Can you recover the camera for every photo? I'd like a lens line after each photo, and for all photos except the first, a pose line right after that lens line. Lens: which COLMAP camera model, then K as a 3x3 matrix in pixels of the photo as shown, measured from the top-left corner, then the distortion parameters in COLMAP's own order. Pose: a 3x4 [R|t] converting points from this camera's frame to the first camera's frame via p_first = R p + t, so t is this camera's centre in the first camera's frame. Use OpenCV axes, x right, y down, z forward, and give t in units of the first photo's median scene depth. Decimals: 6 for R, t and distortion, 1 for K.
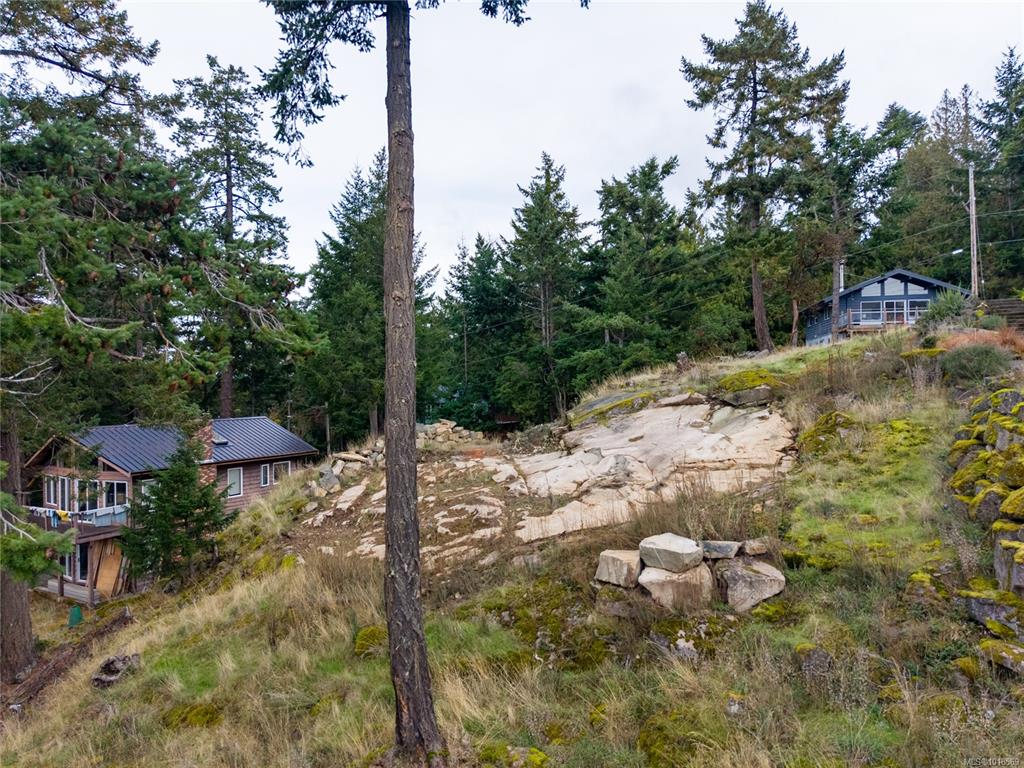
lens RADIAL K [[688.8, 0, 512.0], [0, 688.8, 384.0], [0, 0, 1]] dist [0.005482, 0.000520]
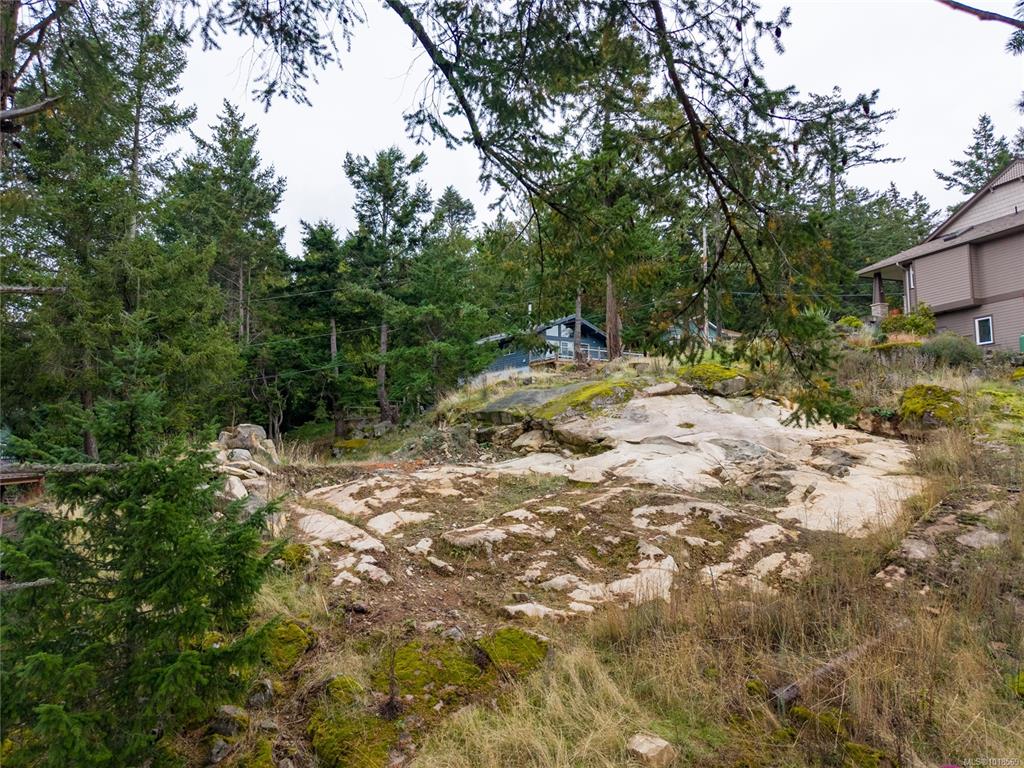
lens RADIAL K [[688.8, 0, 512.0], [0, 688.8, 384.0], [0, 0, 1]] dist [0.005482, 0.000520]
pose [[0.682134, 0.075531, 0.727316, -0.407584], [0.003251, 0.994328, -0.106309, 0.084386], [-0.731220, 0.074881, 0.678019, 0.424576]]
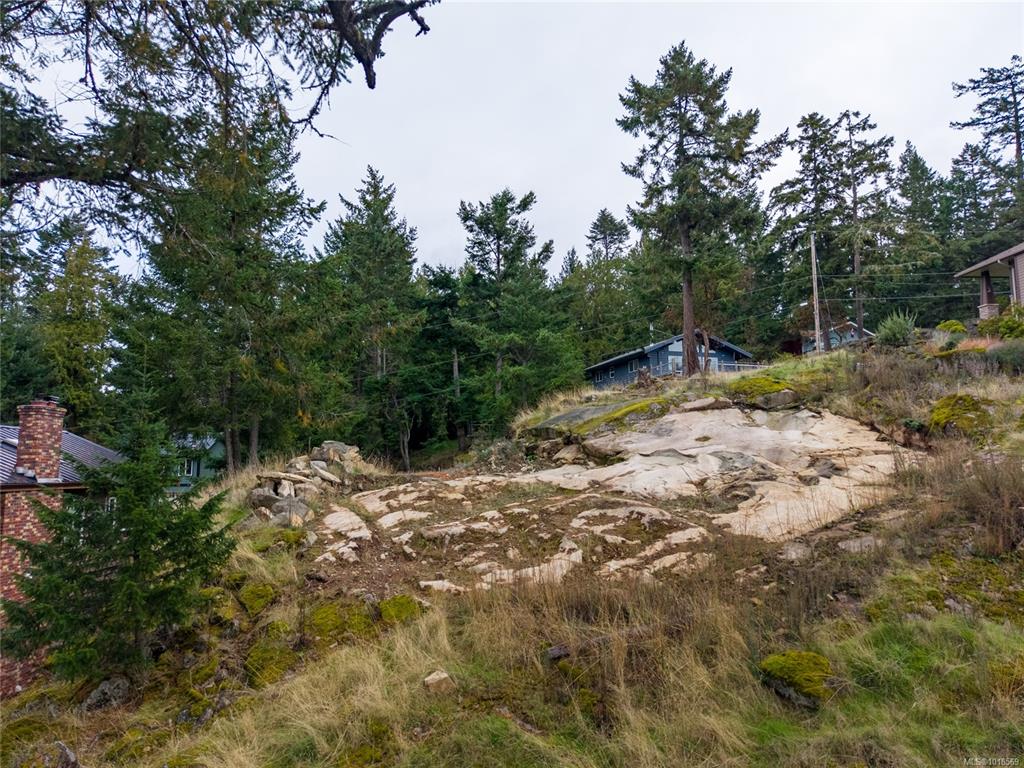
lens RADIAL K [[682.4, 0, 512.0], [0, 682.4, 384.0], [0, 0, 1]] dist [0.043617, -0.042715]
pose [[0.862257, 0.065993, 0.502153, -0.338845], [-0.000711, 0.991631, -0.129100, 0.088555], [-0.506471, 0.110960, 0.855088, 0.267082]]
